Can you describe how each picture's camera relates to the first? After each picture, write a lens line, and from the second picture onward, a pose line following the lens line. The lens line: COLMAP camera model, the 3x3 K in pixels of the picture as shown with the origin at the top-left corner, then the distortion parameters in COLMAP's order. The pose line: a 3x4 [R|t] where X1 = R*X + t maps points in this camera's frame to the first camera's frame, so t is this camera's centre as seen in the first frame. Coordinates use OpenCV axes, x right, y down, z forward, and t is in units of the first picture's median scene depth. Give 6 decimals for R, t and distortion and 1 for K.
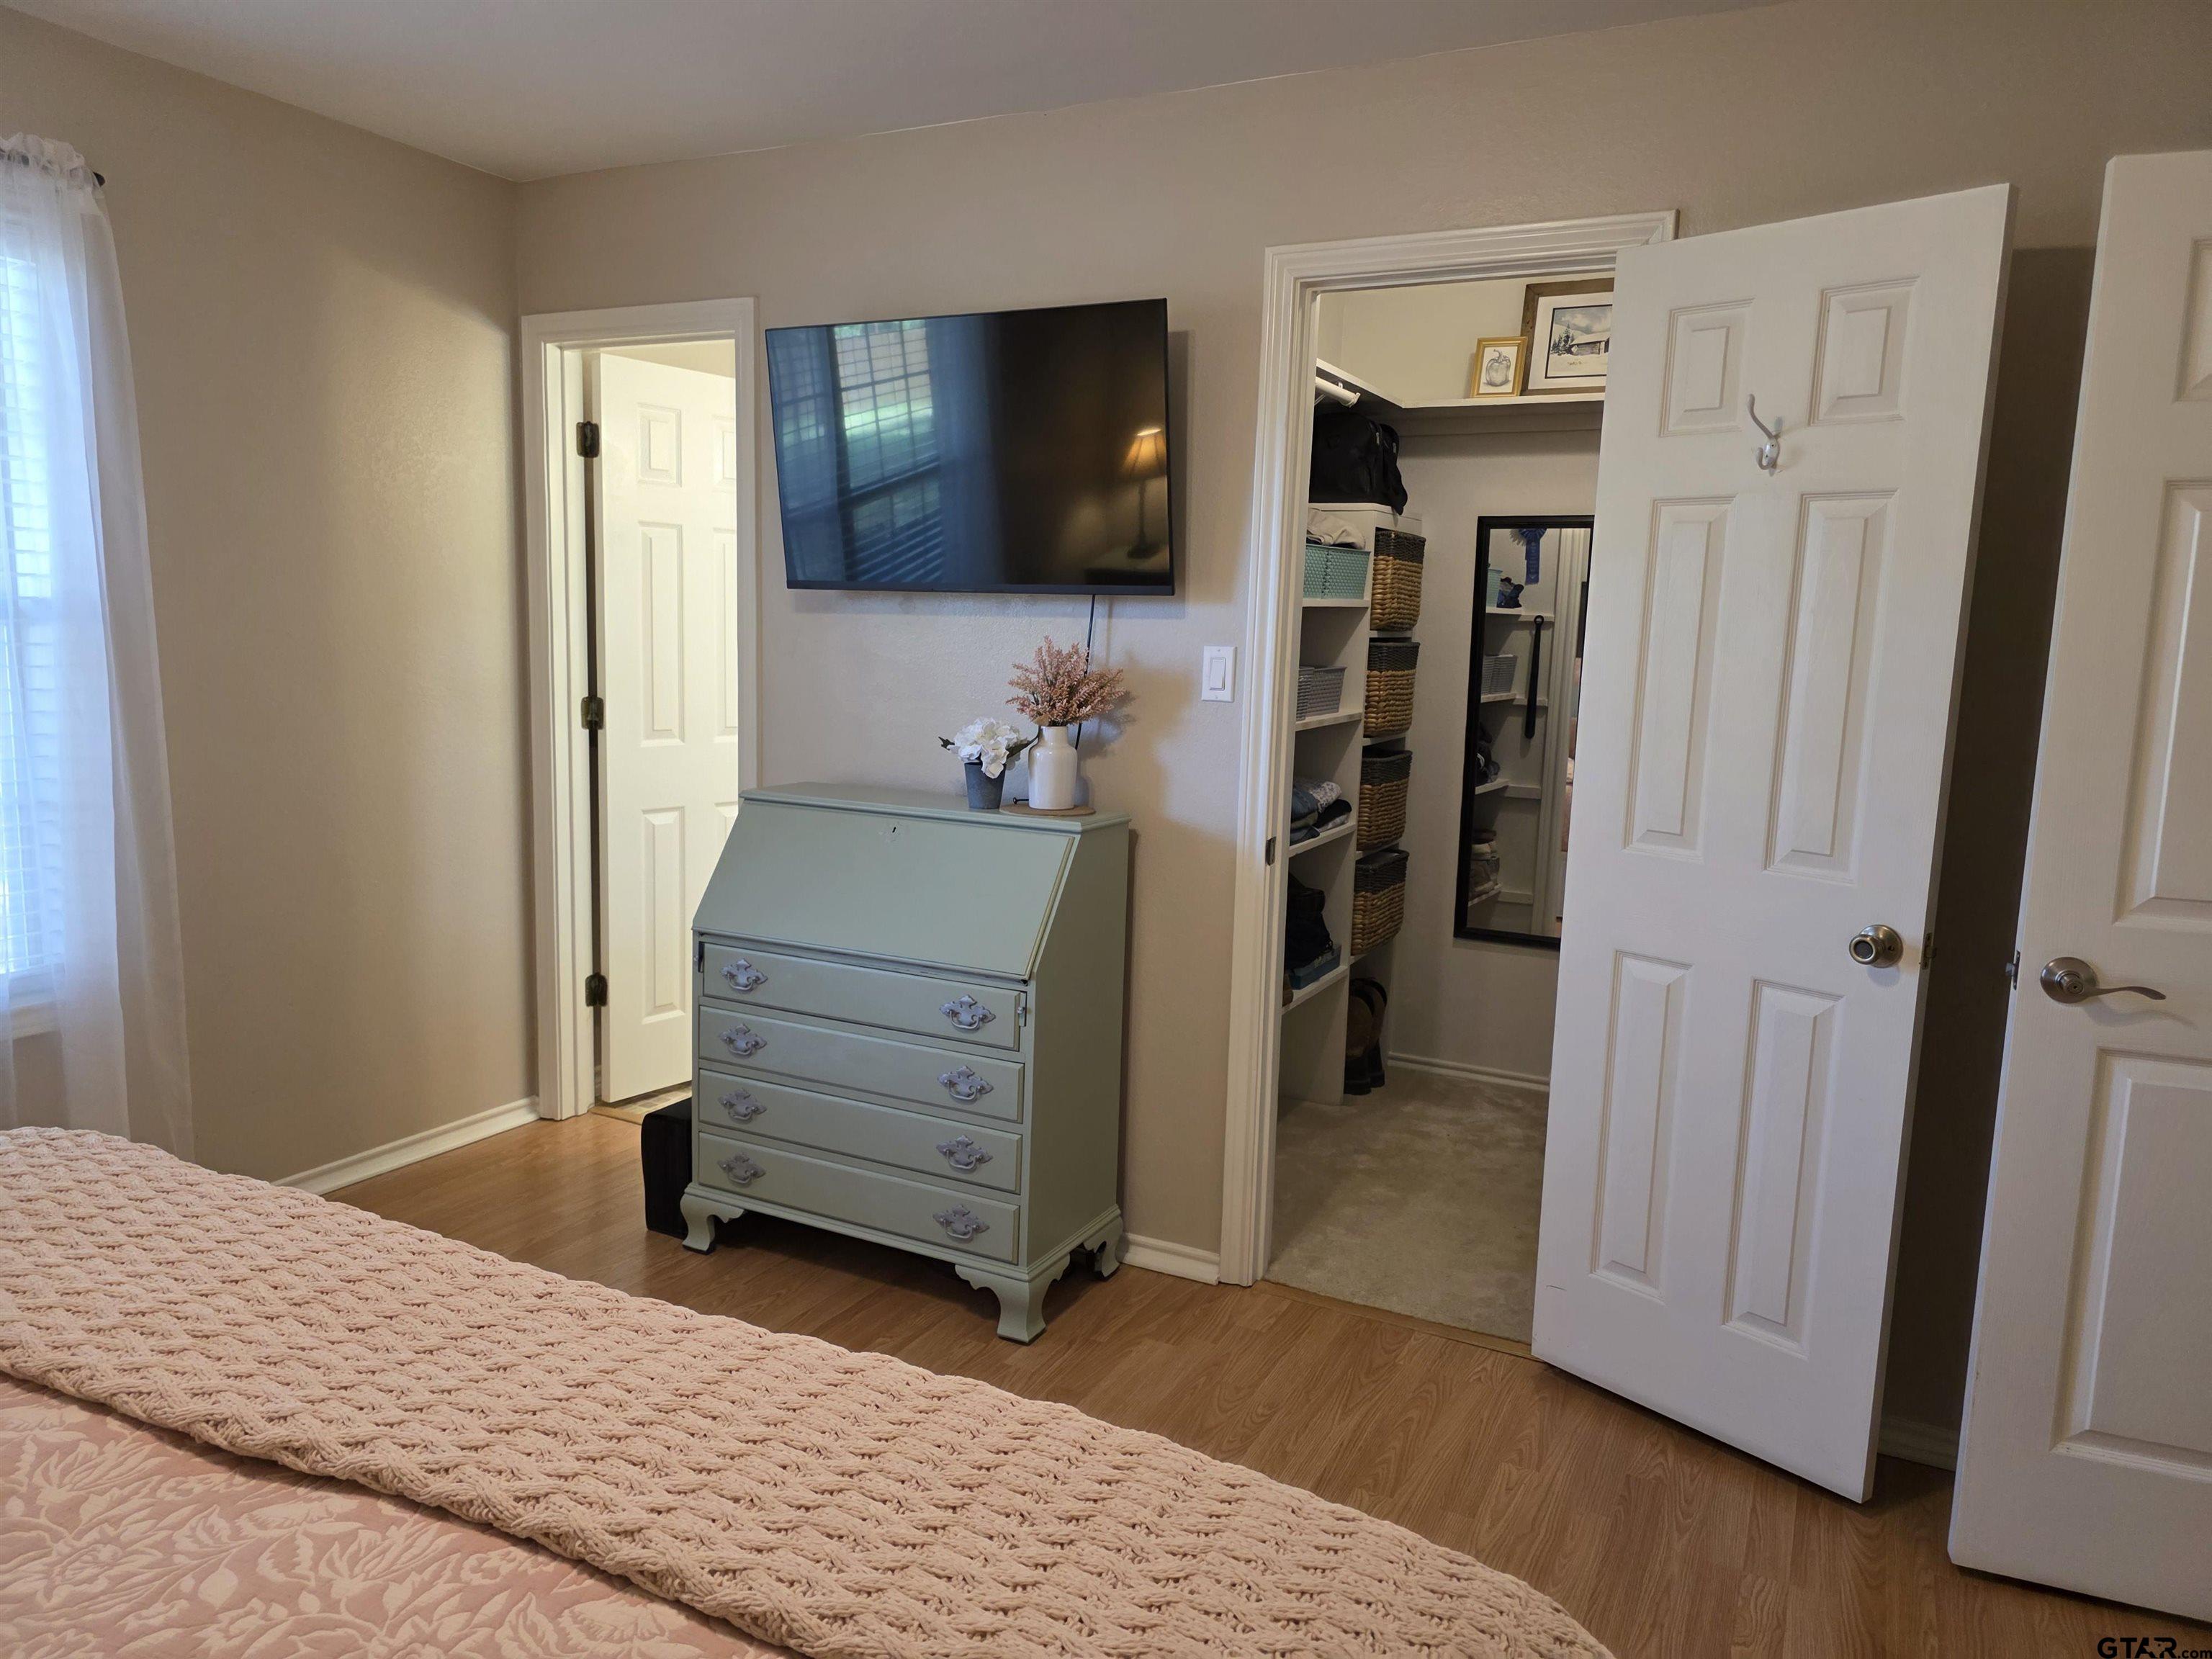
lens RADIAL K [[1491.9, 0, 1085.1], [0, 1491.9, 812.3], [0, 0, 1]] dist [0.054421, -0.050128]
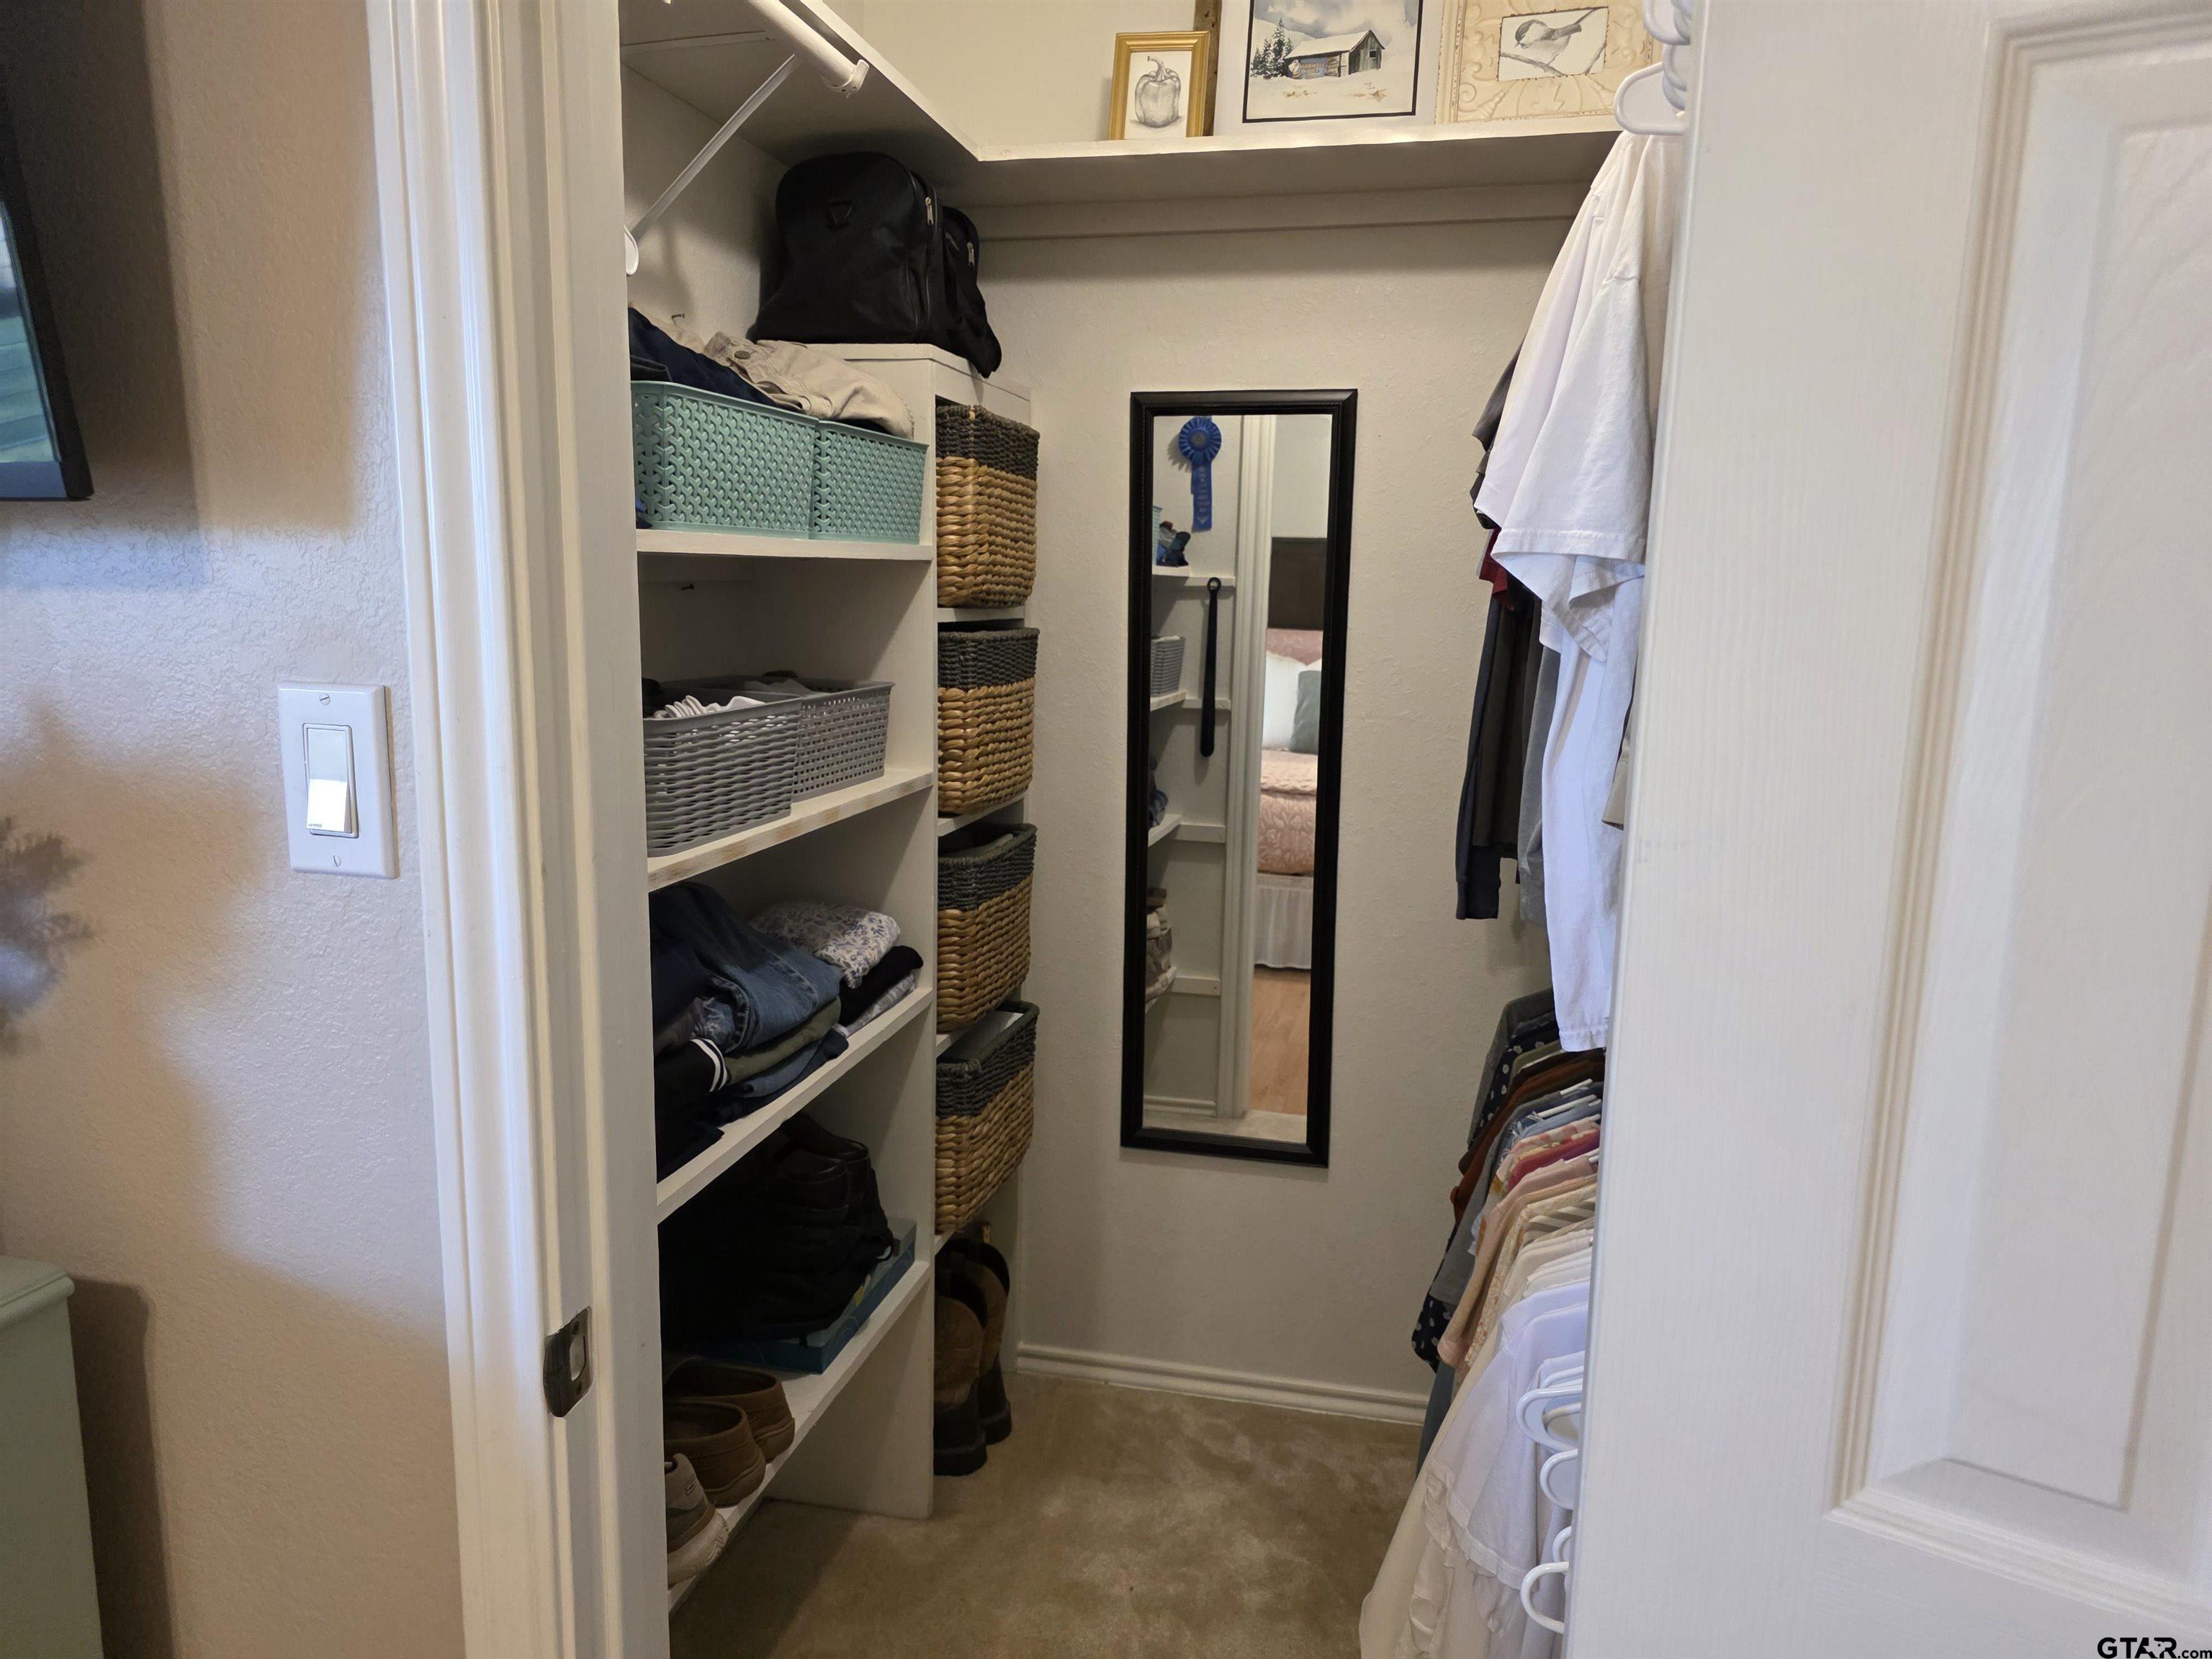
lens RADIAL K [[1491.9, 0, 1117.6], [0, 1491.9, 845.8], [0, 0, 1]] dist [0.054421, -0.050128]
pose [[0.966366, -0.054458, 0.251339, 0.116243], [0.043306, 0.997825, 0.049694, -0.063605], [-0.253499, -0.037138, 0.966623, 0.489825]]
